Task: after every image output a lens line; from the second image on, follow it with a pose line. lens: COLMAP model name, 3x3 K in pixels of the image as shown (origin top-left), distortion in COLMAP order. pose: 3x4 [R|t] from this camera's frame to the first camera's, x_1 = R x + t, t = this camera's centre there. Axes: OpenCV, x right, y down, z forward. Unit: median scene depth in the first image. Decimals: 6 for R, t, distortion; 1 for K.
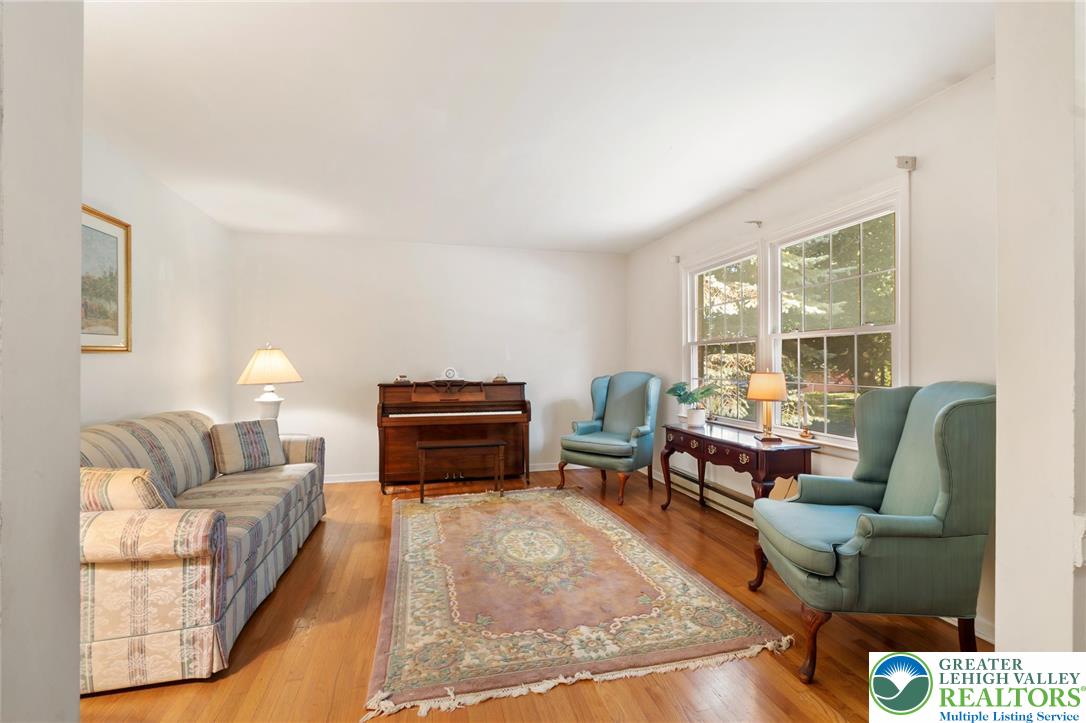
lens RADIAL K [[477.3, 0, 543.0], [0, 477.3, 361.5], [0, 0, 1]] dist [0.012595, -0.007157]
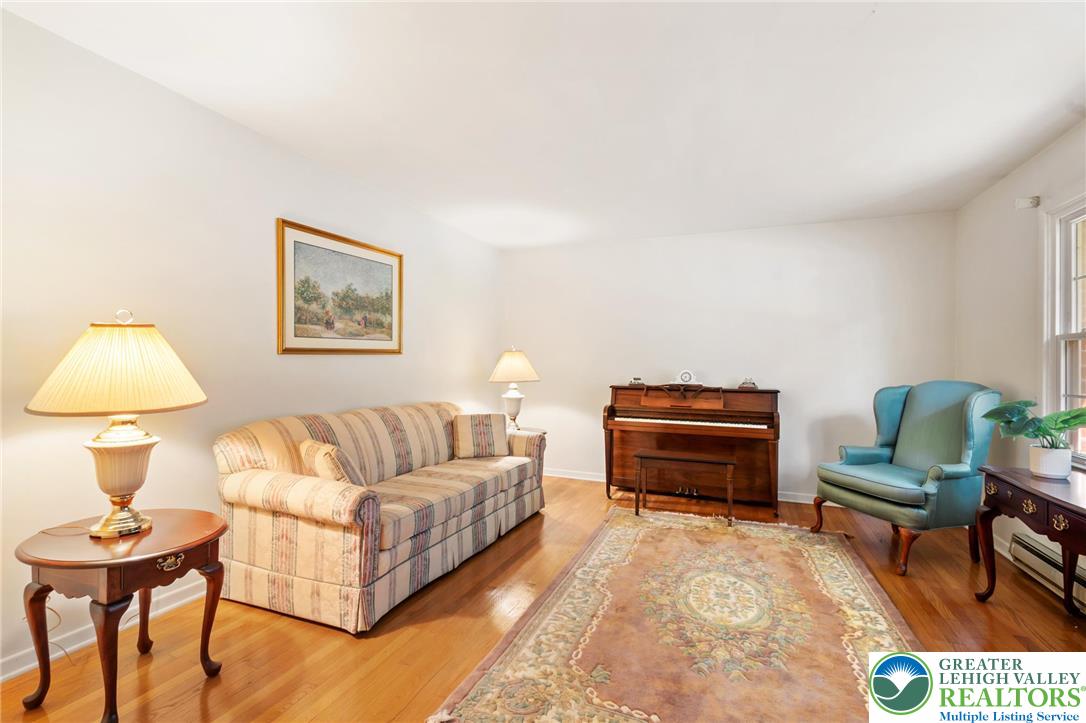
lens RADIAL K [[477.3, 0, 543.0], [0, 477.3, 361.5], [0, 0, 1]] dist [0.012595, -0.007157]
pose [[0.809149, 0.005802, -0.587575, 0.164057], [-0.008837, 0.999958, -0.002295, 0.000671], [0.587537, 0.007050, 0.809166, 0.155803]]
